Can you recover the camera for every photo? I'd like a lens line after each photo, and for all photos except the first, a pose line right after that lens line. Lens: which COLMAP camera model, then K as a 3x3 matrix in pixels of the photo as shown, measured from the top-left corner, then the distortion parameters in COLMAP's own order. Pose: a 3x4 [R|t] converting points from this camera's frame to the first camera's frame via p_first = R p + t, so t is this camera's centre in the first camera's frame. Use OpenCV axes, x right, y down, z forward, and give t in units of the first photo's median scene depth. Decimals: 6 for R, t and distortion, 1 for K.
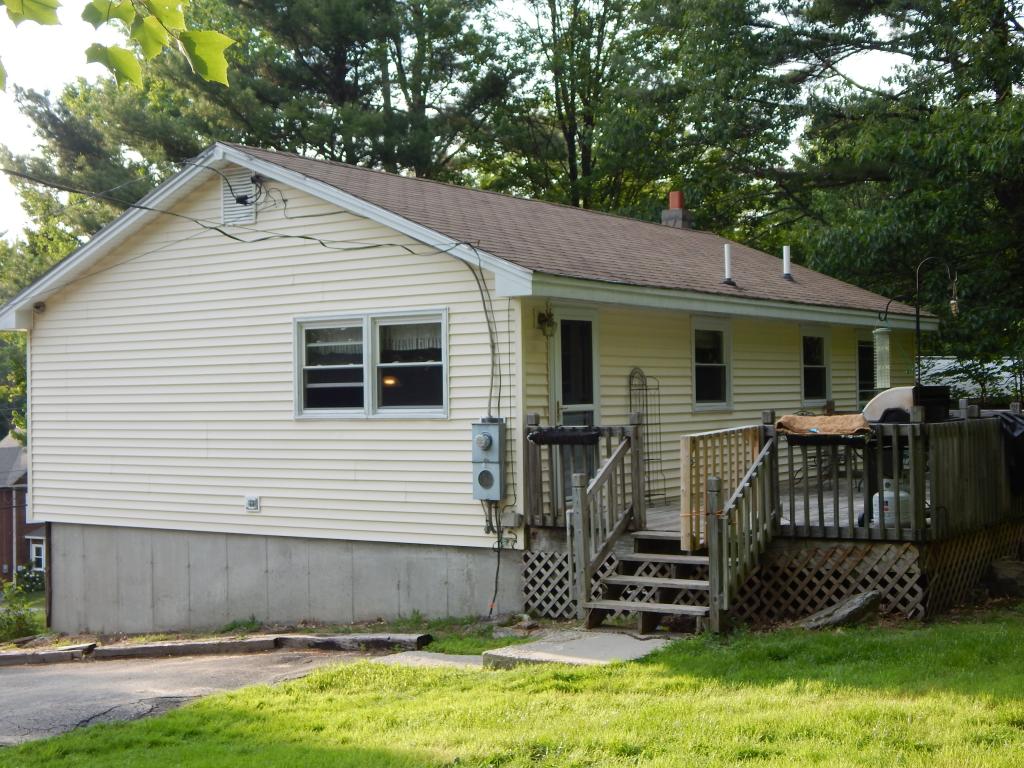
lens RADIAL K [[1414.7, 0, 512.0], [0, 1414.7, 384.0], [0, 0, 1]] dist [-0.022529, -0.021097]
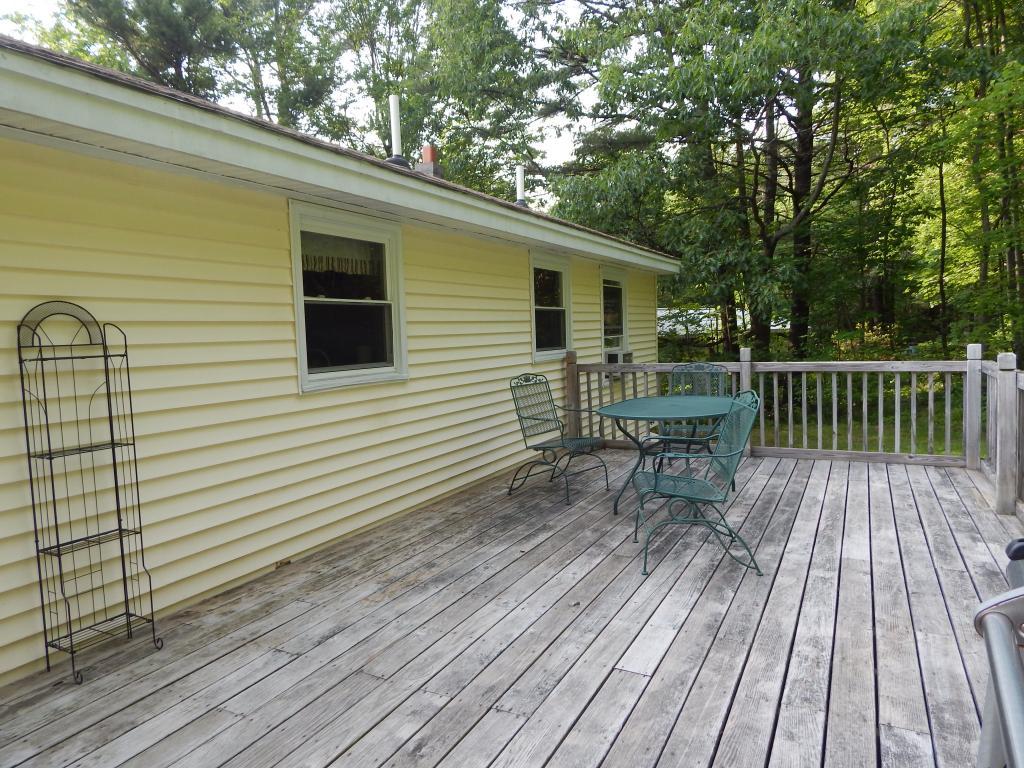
lens RADIAL K [[669.6, 0, 512.0], [0, 669.6, 384.0], [0, 0, 1]] dist [0.003796, 0.001150]
pose [[0.992011, -0.024572, 0.123735, 0.140229], [0.014161, 0.996338, 0.084326, -0.001982], [-0.125354, -0.081900, 0.988726, 0.608052]]
